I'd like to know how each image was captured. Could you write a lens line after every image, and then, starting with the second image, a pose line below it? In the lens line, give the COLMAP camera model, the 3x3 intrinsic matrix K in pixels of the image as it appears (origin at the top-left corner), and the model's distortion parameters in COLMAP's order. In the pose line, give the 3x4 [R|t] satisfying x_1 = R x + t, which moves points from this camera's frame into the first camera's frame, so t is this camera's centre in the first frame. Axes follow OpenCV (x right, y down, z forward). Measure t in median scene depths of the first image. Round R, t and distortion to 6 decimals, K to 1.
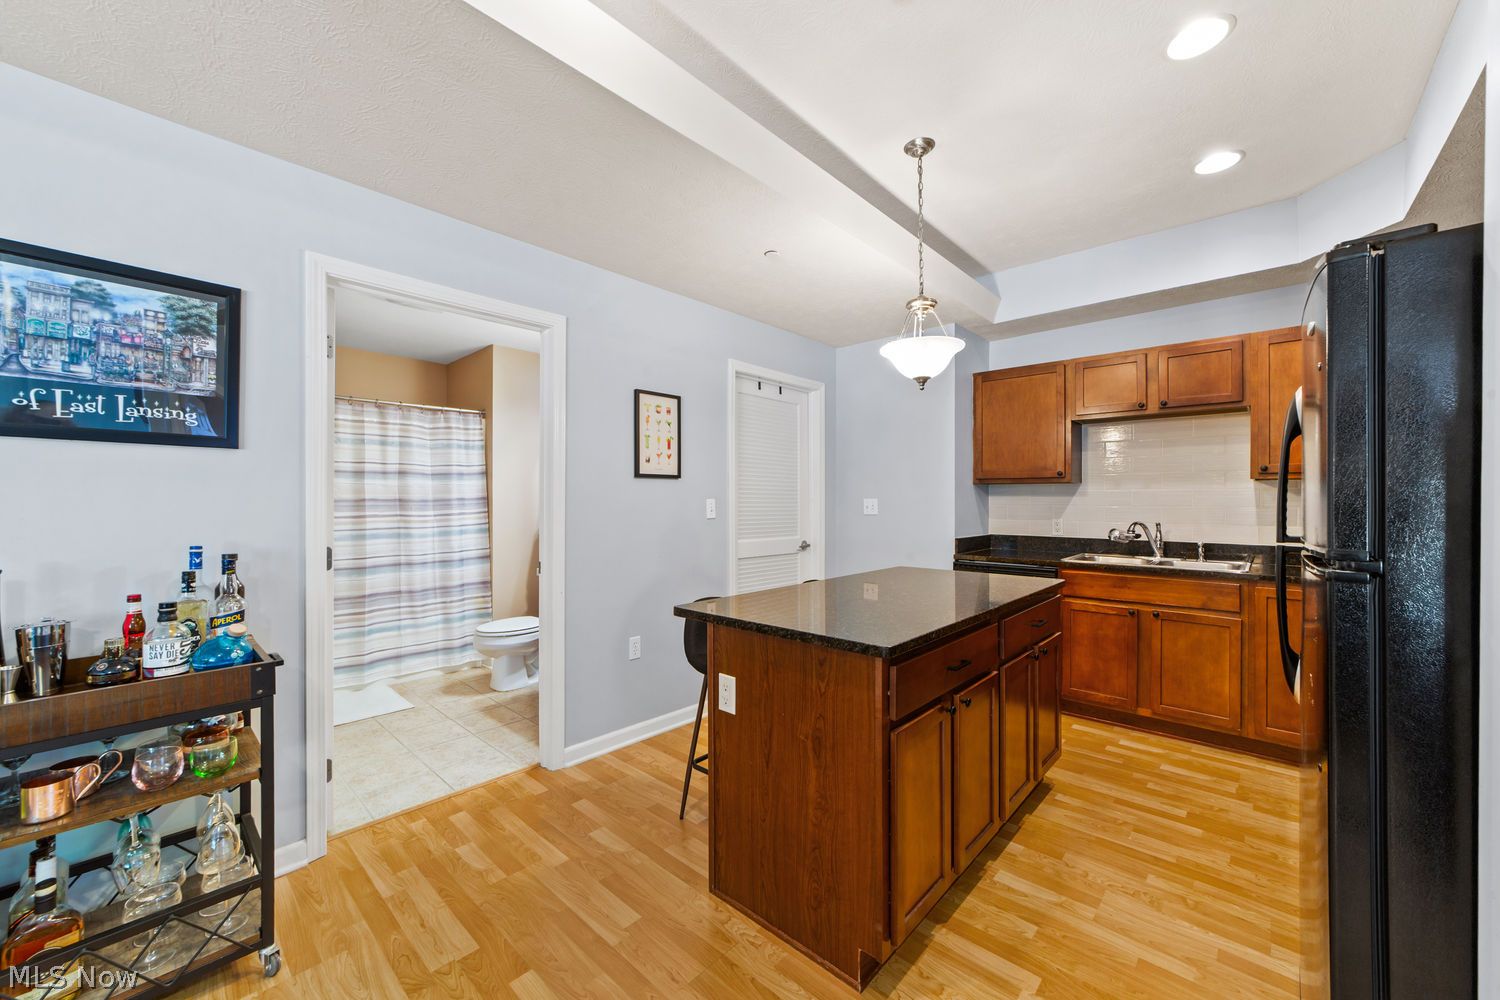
lens RADIAL K [[576.6, 0, 745.4], [0, 576.6, 496.6], [0, 0, 1]] dist [-0.014729, 0.005600]
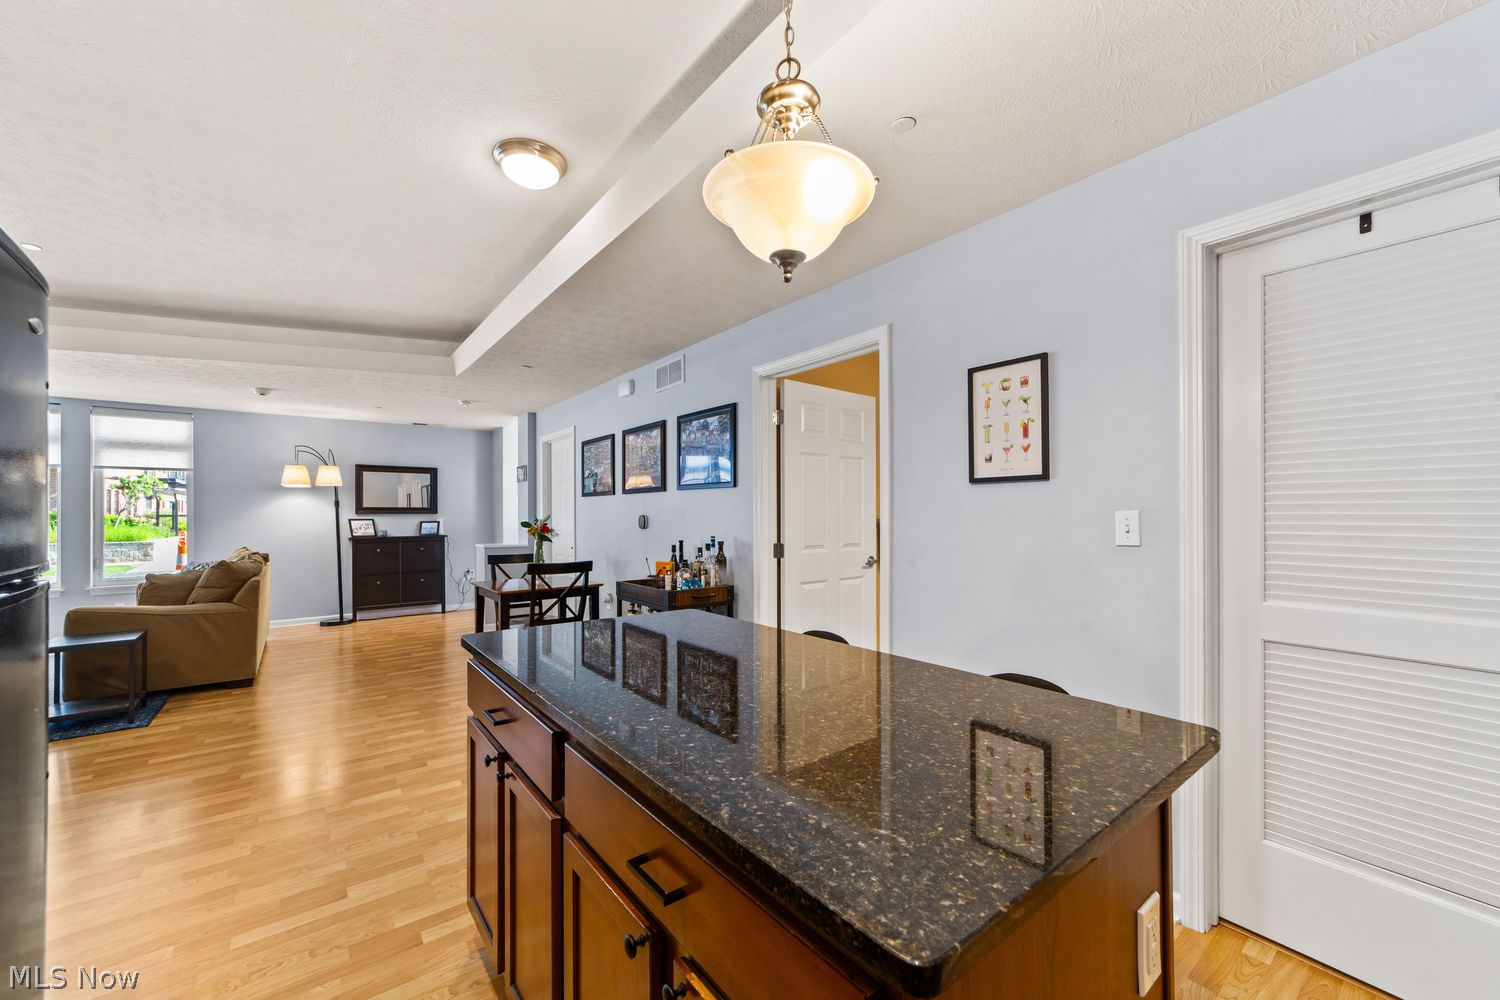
lens RADIAL K [[576.6, 0, 742.7], [0, 576.6, 510.7], [0, 0, 1]] dist [-0.014729, 0.005600]
pose [[-0.162146, -0.004781, -0.986755, 0.545504], [0.009177, 0.999938, -0.006353, 0.004292], [0.986724, -0.010085, -0.162092, 0.725738]]
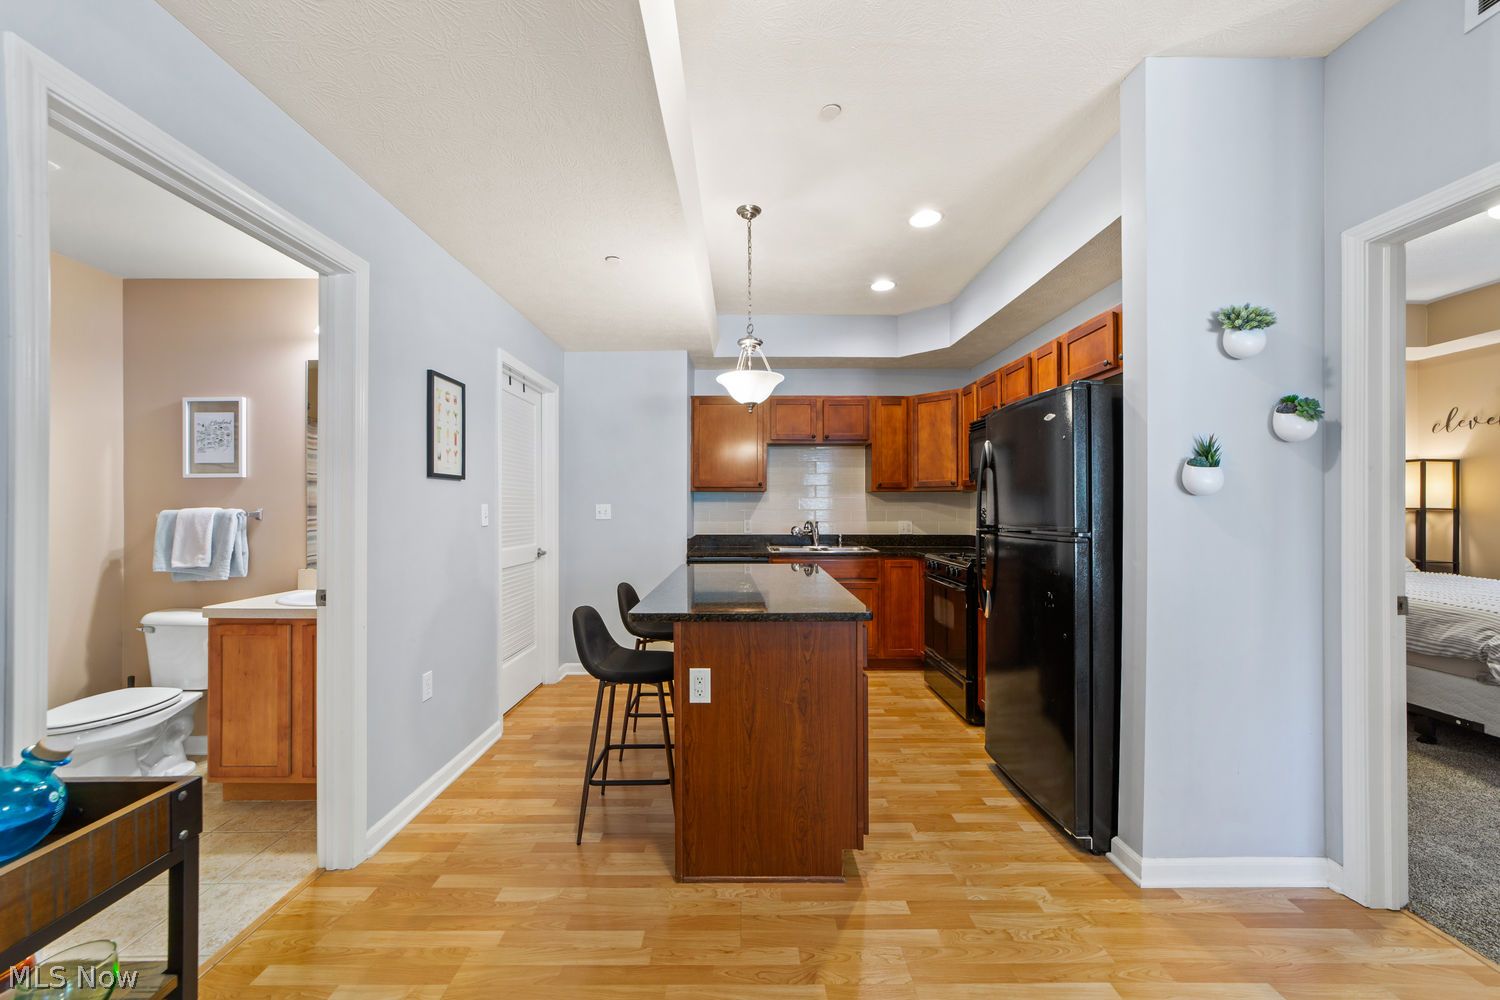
lens RADIAL K [[576.6, 0, 744.9], [0, 576.6, 501.4], [0, 0, 1]] dist [-0.014729, 0.005600]
pose [[0.733999, 0.003964, 0.679139, -0.365933], [-0.002247, 0.999992, -0.003408, 0.002242], [-0.679147, 0.000976, 0.734002, 0.084428]]
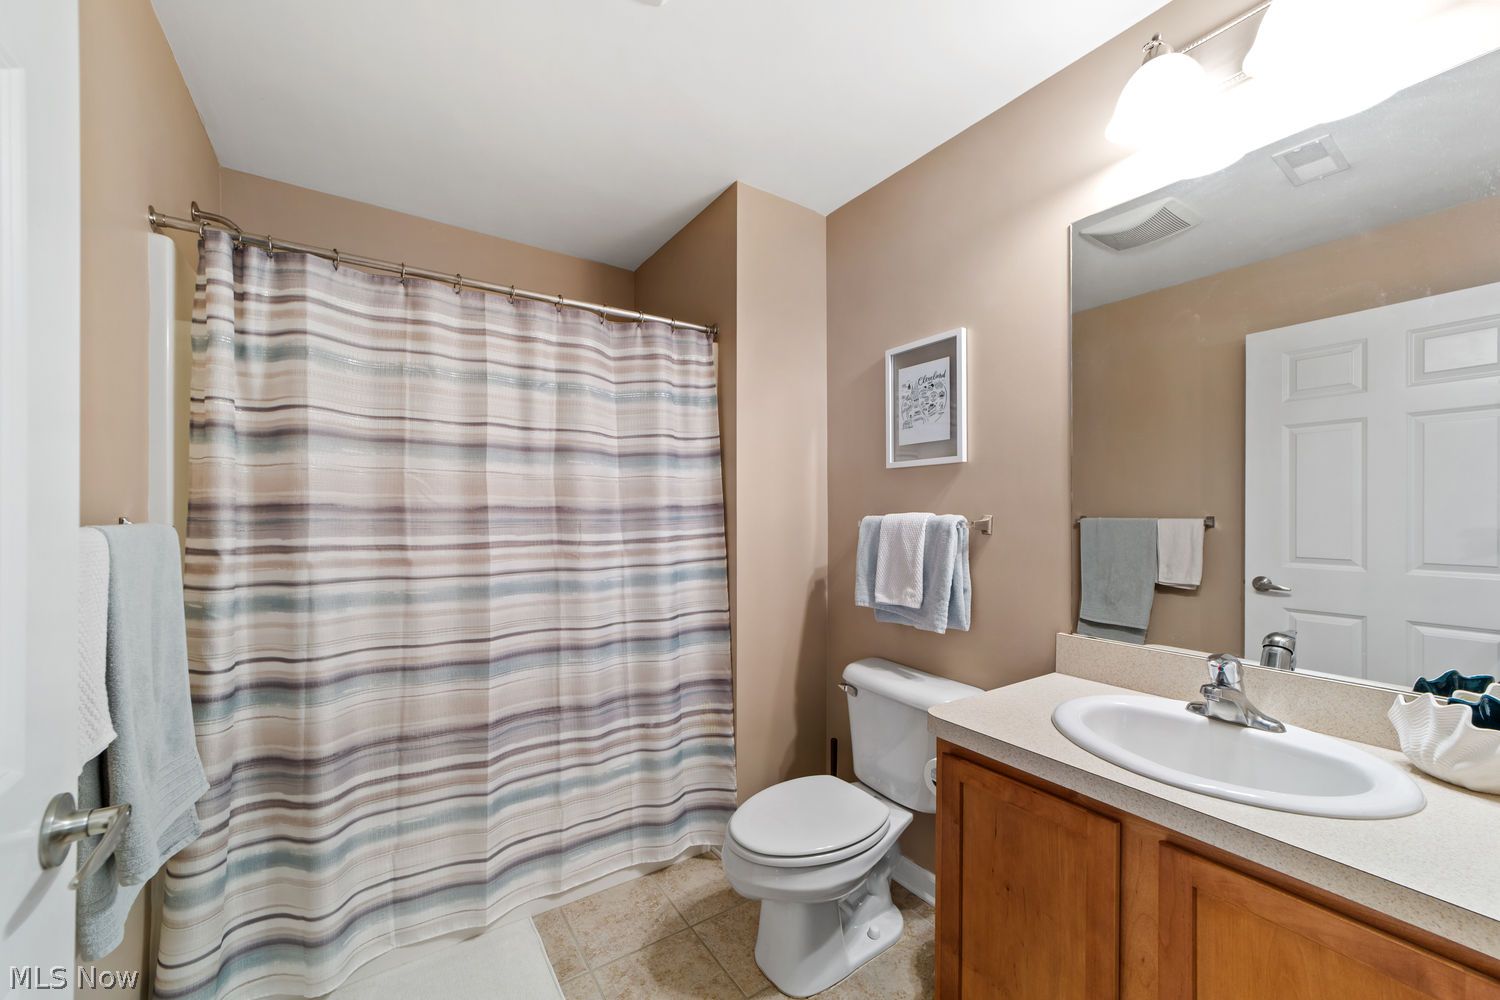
lens RADIAL K [[576.6, 0, 748.5], [0, 576.6, 511.5], [0, 0, 1]] dist [-0.014729, 0.005600]
pose [[0.973145, 0.001096, -0.230191, -0.403890], [-0.000426, 0.999996, 0.002960, 0.007763], [0.230194, -0.002783, 0.973141, 0.681503]]
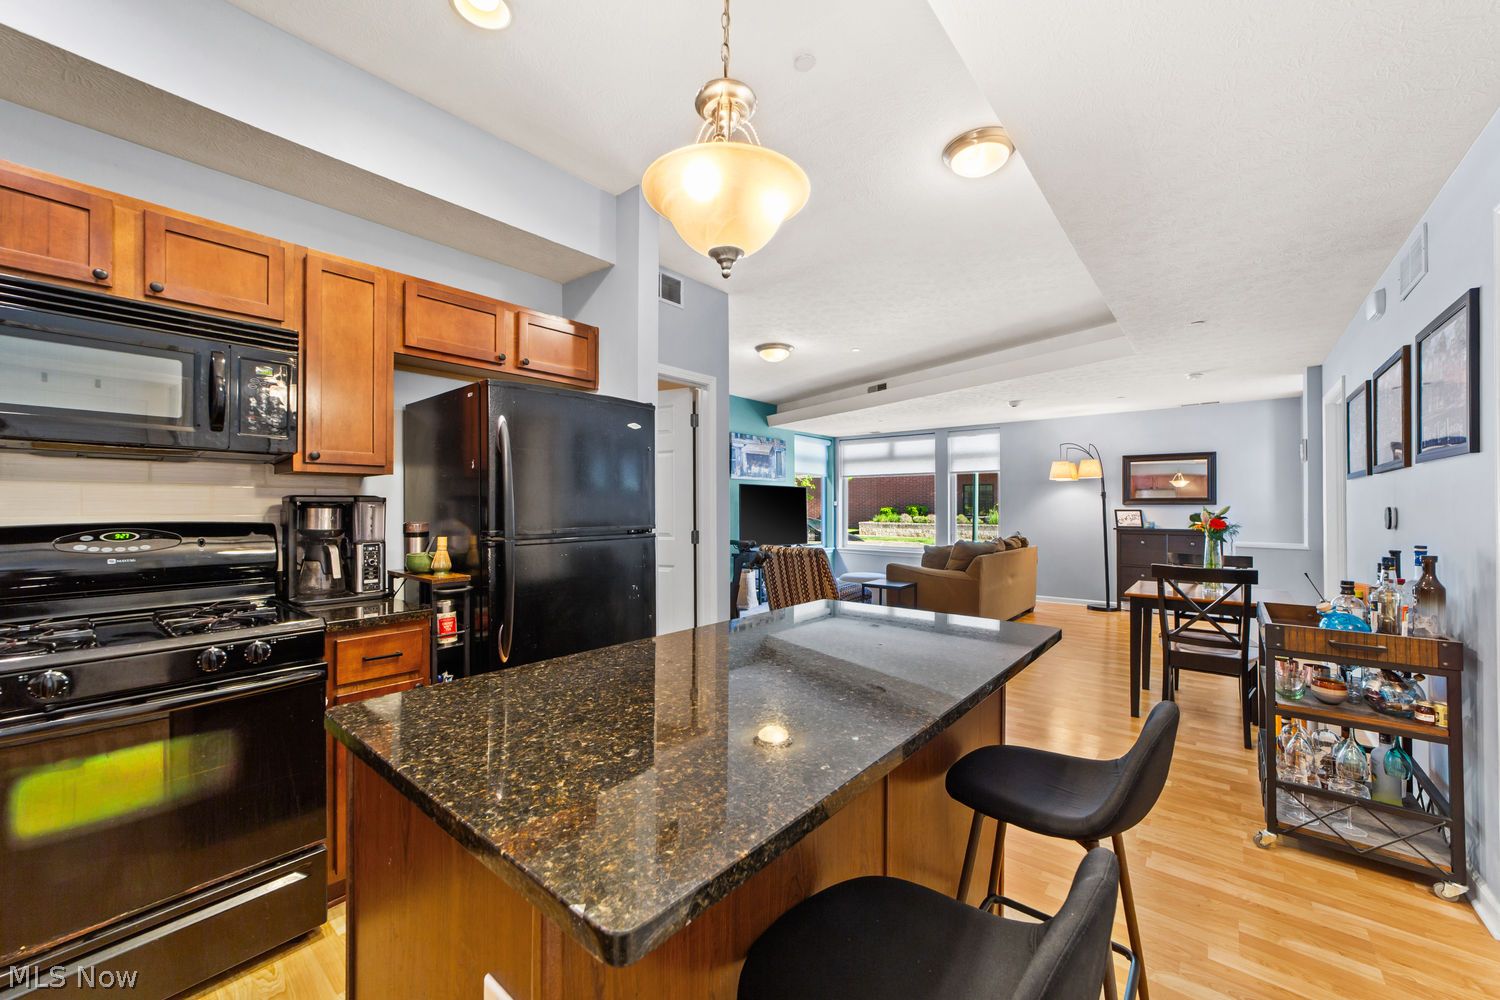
lens RADIAL K [[576.6, 0, 740.3], [0, 576.6, 503.0], [0, 0, 1]] dist [-0.014729, 0.005600]
pose [[-0.999018, -0.001232, -0.044282, 0.219829], [-0.000735, 0.999937, -0.011225, 0.008124], [0.044293, -0.011181, -0.998956, 1.036358]]
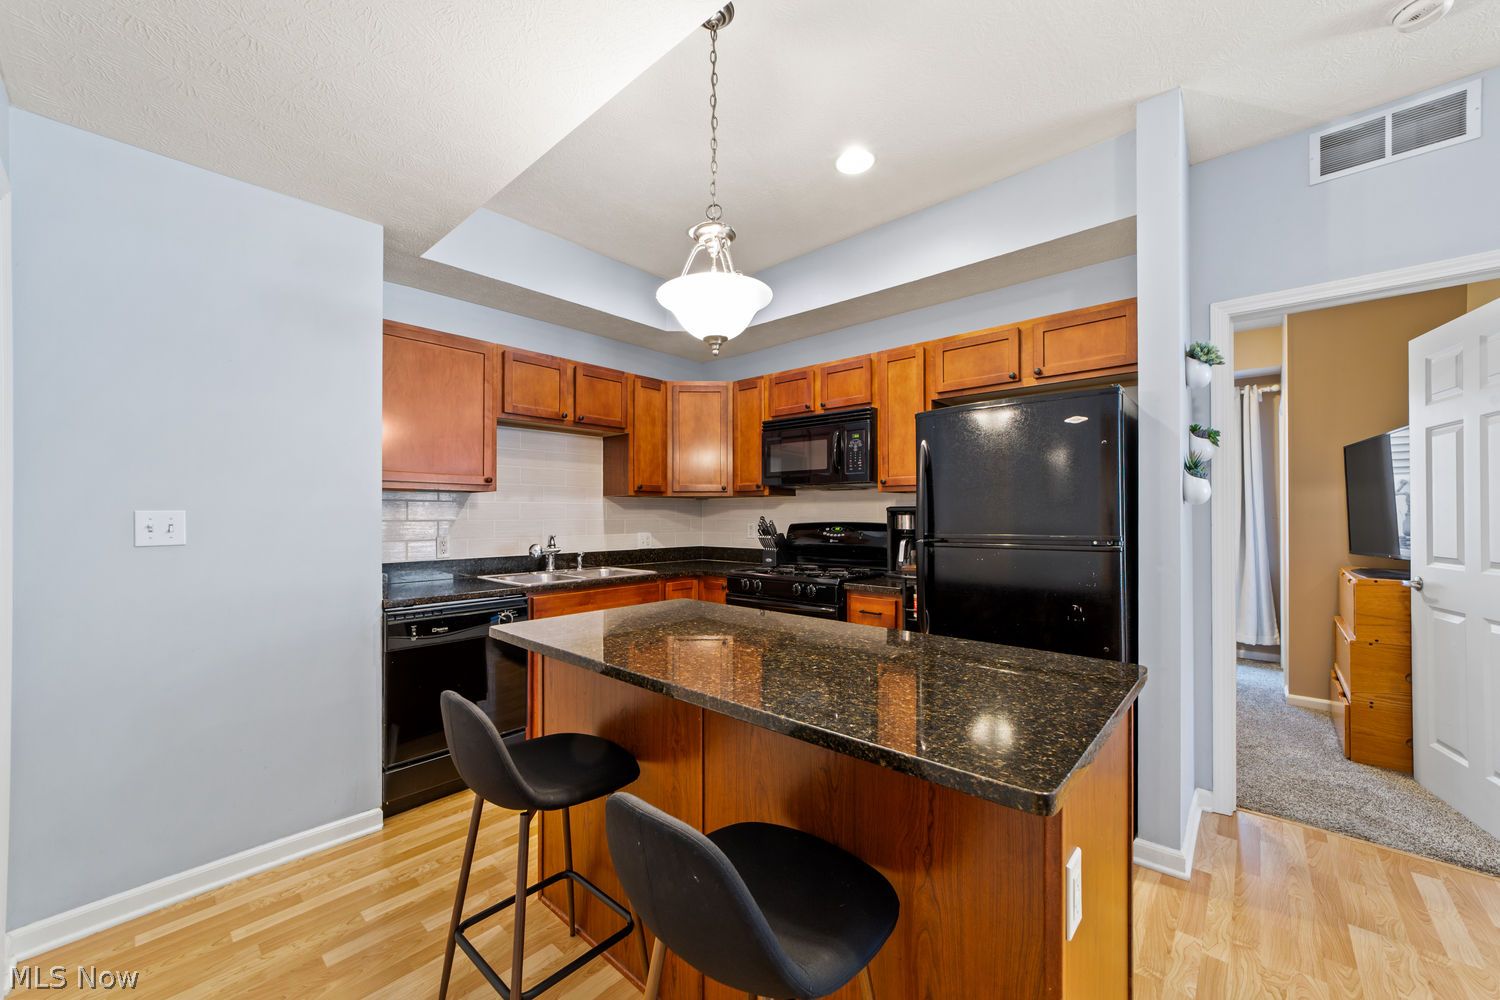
lens RADIAL K [[576.6, 0, 745.1], [0, 576.6, 507.6], [0, 0, 1]] dist [-0.014729, 0.005600]
pose [[-0.010010, 0.010599, 0.999894, -0.282710], [-0.004085, 0.999935, -0.010640, 0.006151], [-0.999942, -0.004191, -0.009966, 0.674832]]
